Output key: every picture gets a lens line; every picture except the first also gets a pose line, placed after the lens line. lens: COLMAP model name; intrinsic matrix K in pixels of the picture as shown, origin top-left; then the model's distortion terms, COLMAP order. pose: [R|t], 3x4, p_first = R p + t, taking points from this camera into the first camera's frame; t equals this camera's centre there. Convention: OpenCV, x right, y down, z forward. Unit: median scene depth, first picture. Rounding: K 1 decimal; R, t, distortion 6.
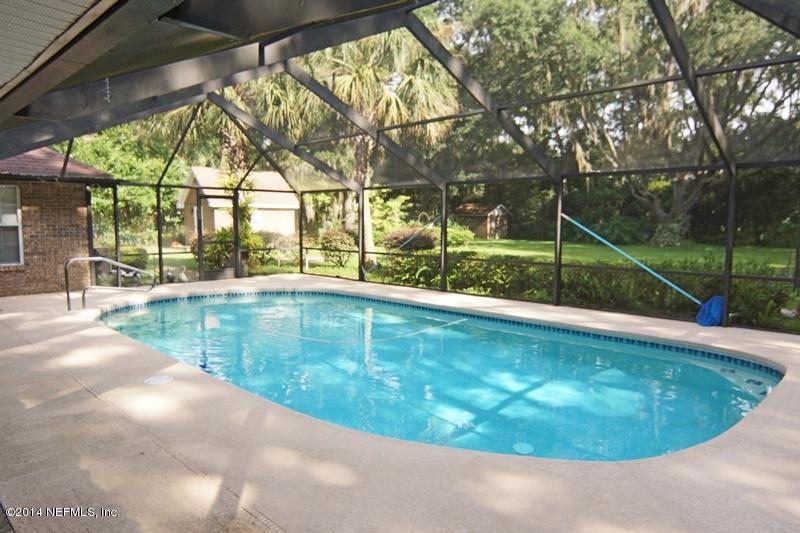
lens RADIAL K [[557.3, 0, 397.7], [0, 557.3, 267.5], [0, 0, 1]] dist [-0.001804, -0.000485]
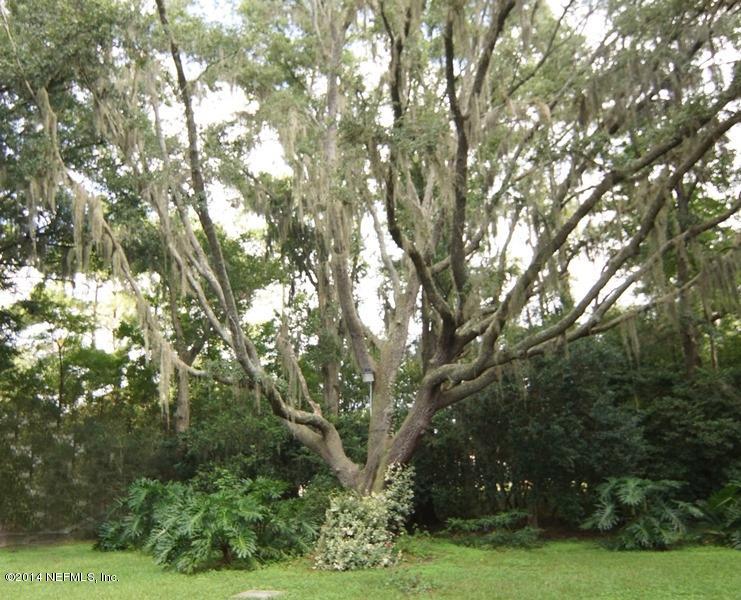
lens RADIAL K [[557.7, 0, 370.0], [0, 557.7, 299.7], [0, 0, 1]] dist [-0.000163, 0.000017]
pose [[0.936477, 0.068903, 0.343895, 0.359418], [0.073272, 0.920442, -0.383950, -0.054996], [-0.342990, 0.384758, 0.856924, 0.637658]]
